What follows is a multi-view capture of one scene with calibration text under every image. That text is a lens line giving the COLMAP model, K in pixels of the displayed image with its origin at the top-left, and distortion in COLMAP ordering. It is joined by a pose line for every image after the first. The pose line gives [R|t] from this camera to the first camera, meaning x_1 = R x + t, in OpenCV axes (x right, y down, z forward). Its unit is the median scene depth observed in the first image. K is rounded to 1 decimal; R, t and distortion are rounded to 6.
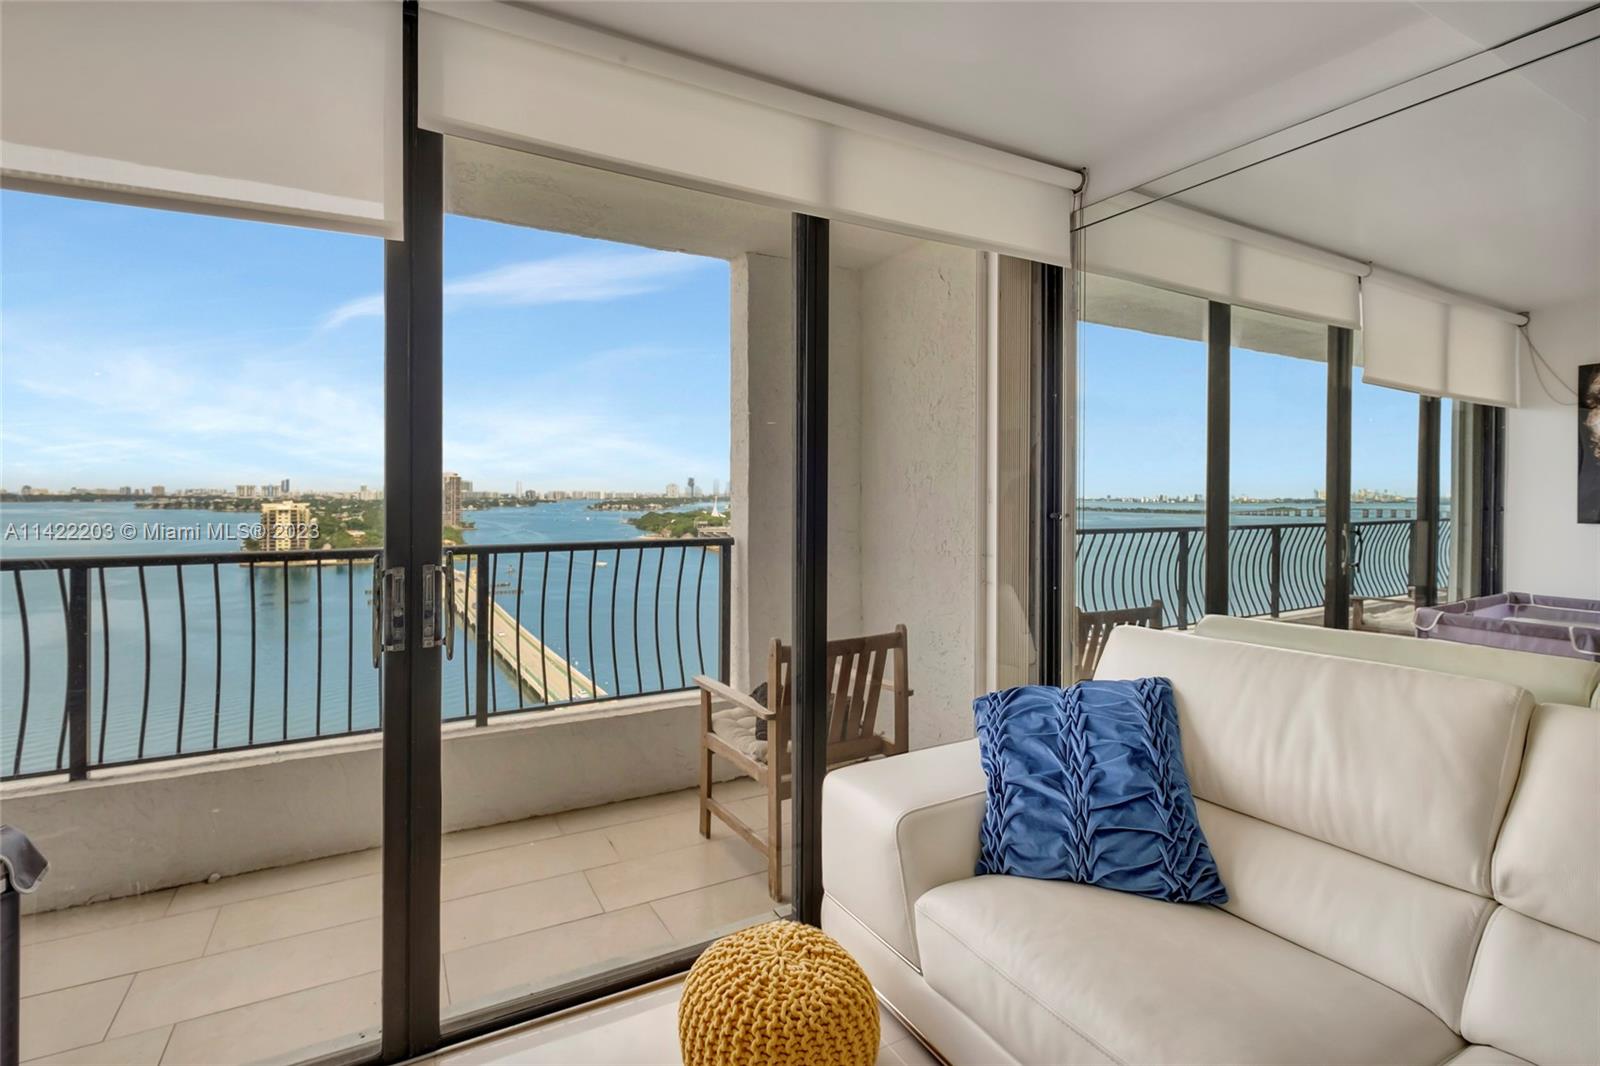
lens RADIAL K [[746.8, 0, 799.8], [0, 746.8, 493.0], [0, 0, 1]] dist [-0.001305, -0.000524]
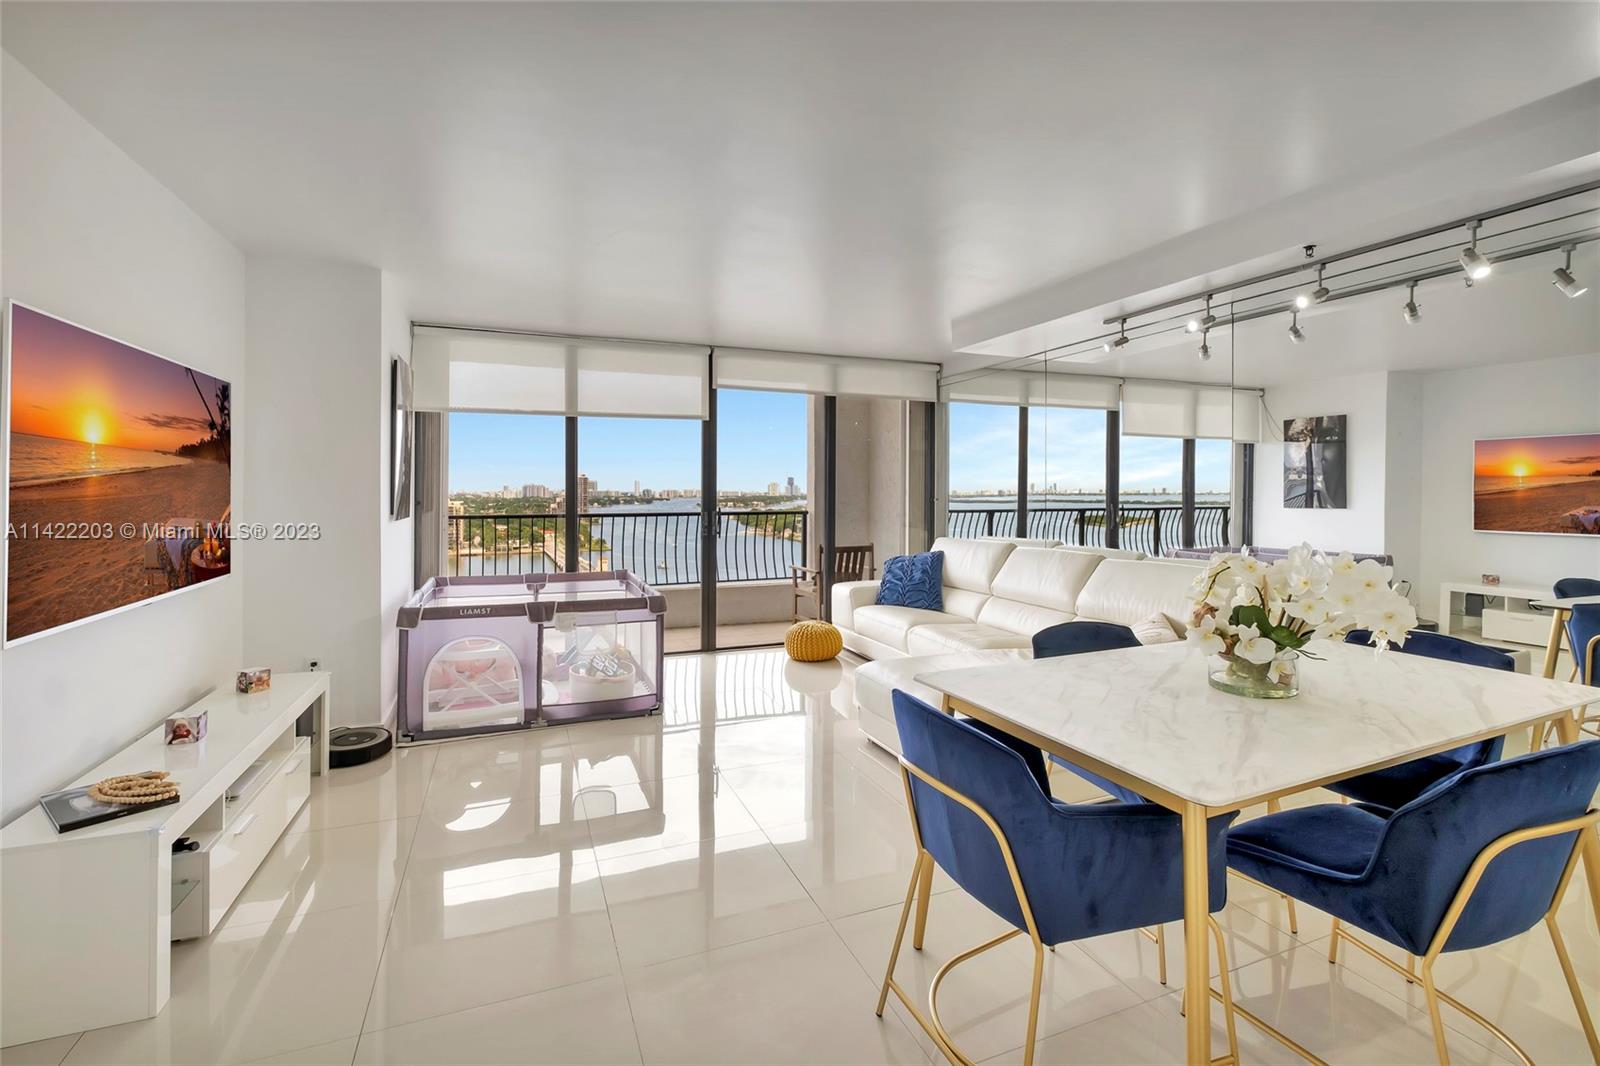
lens RADIAL K [[705.3, 0, 803.8], [0, 705.3, 495.7], [0, 0, 1]] dist [0.009606, 0.000415]
pose [[0.992077, -0.001564, -0.125618, 0.218270], [0.002332, 0.999979, 0.005969, 0.001678], [0.125606, -0.006215, 0.992061, -1.462000]]
